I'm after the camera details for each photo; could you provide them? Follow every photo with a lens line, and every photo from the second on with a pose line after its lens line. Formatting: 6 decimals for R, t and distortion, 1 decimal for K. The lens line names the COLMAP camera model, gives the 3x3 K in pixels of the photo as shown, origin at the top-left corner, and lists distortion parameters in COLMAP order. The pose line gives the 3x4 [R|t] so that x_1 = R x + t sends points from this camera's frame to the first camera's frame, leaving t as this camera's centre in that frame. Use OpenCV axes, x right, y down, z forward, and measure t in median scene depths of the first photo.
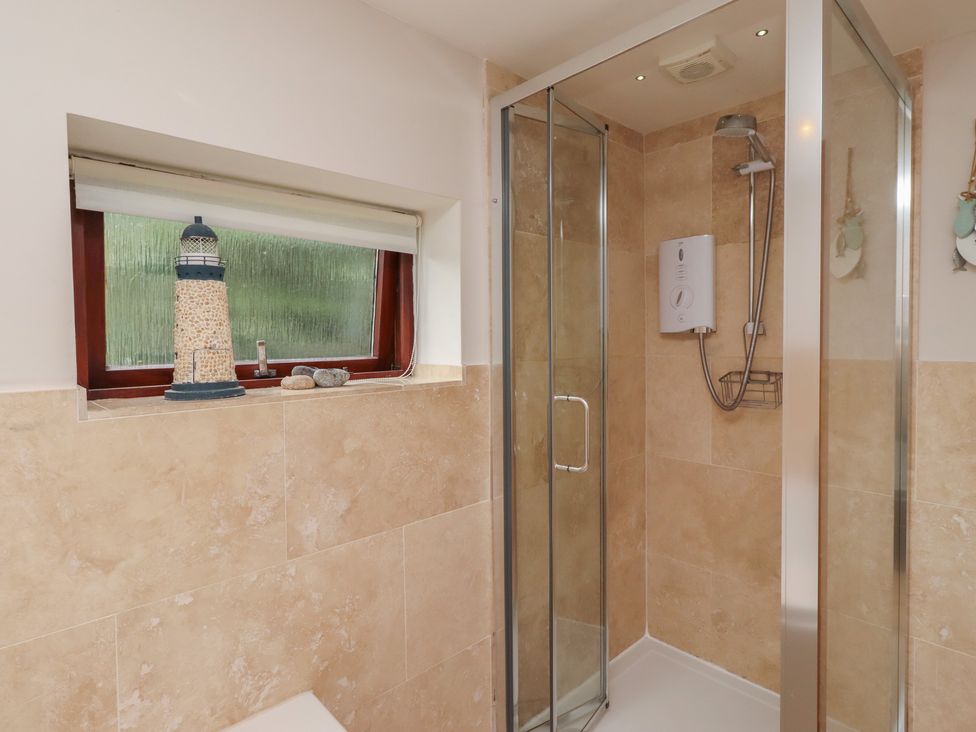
lens RADIAL K [[530.1, 0, 489.3], [0, 530.1, 359.7], [0, 0, 1]] dist [-0.000847, -0.001445]
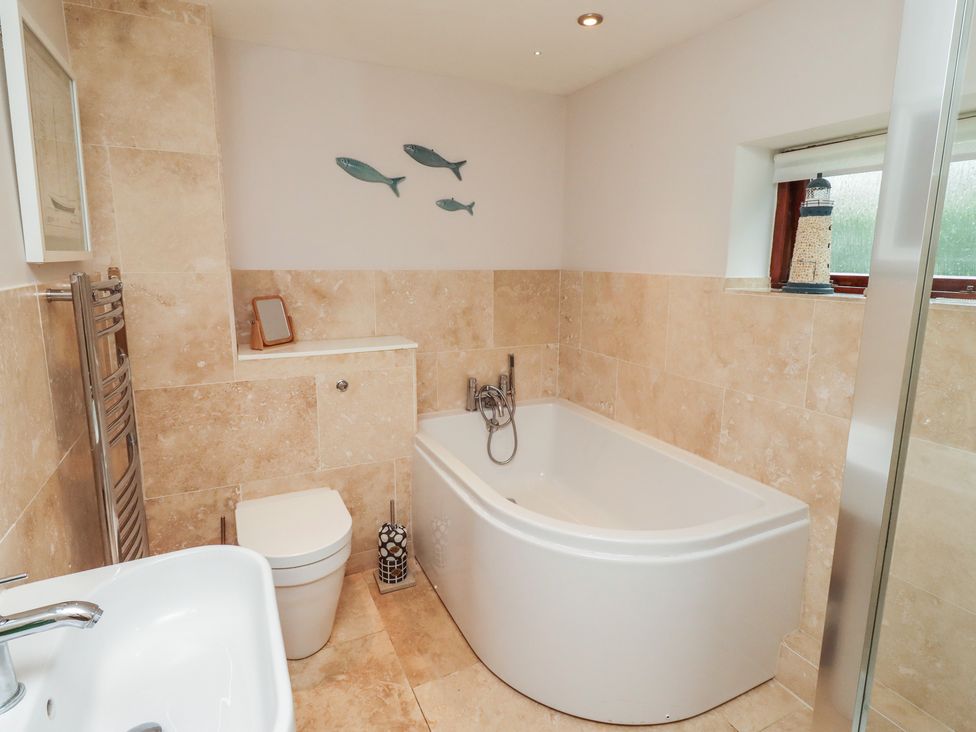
lens RADIAL K [[530.1, 0, 489.8], [0, 530.1, 366.7], [0, 0, 1]] dist [-0.000847, -0.001445]
pose [[-0.301840, 0.205334, -0.930984, 1.273068], [-0.040393, 0.972899, 0.227675, -0.036858], [0.952503, 0.106326, -0.285366, 0.585775]]
